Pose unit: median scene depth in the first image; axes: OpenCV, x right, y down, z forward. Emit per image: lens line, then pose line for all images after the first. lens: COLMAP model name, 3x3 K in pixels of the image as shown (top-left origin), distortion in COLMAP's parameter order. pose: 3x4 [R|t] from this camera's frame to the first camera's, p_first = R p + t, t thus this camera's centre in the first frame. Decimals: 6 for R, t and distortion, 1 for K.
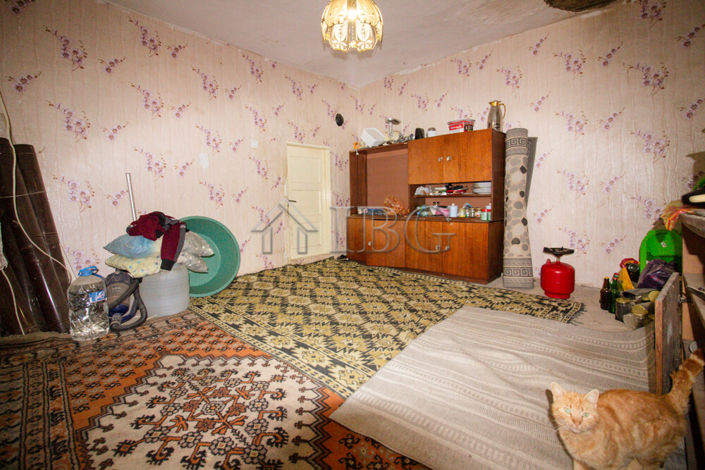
lens RADIAL K [[324.2, 0, 352.6], [0, 324.2, 221.8], [0, 0, 1]] dist [0.000110, -0.014924]
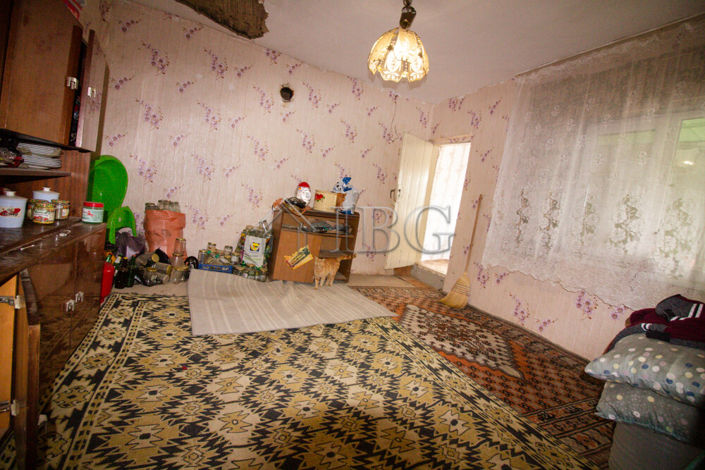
lens RADIAL K [[324.2, 0, 352.6], [0, 324.2, 221.8], [0, 0, 1]] dist [0.000110, -0.014924]
pose [[-0.920236, -0.149534, 0.361669, -0.364788], [-0.113829, 0.986441, 0.118221, -0.212617], [-0.374443, 0.067623, -0.924781, 2.324710]]
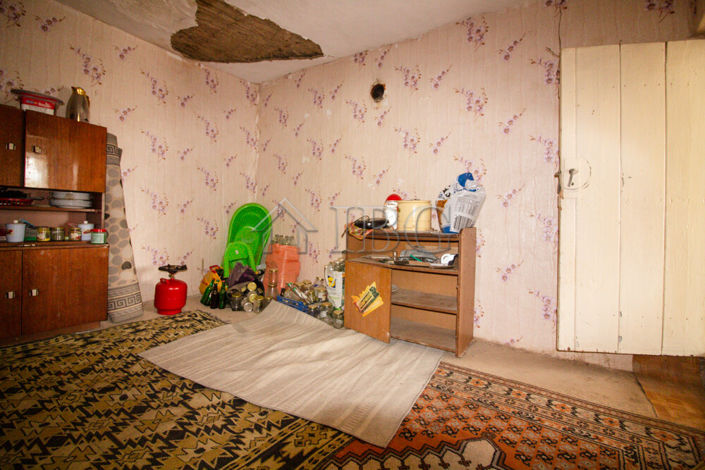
lens RADIAL K [[324.2, 0, 352.6], [0, 324.2, 221.8], [0, 0, 1]] dist [0.000110, -0.014924]
pose [[-0.135170, 0.007515, 0.990794, -0.742031], [0.034408, 0.999404, -0.002886, -0.057039], [-0.990225, 0.033701, -0.135348, 0.868022]]
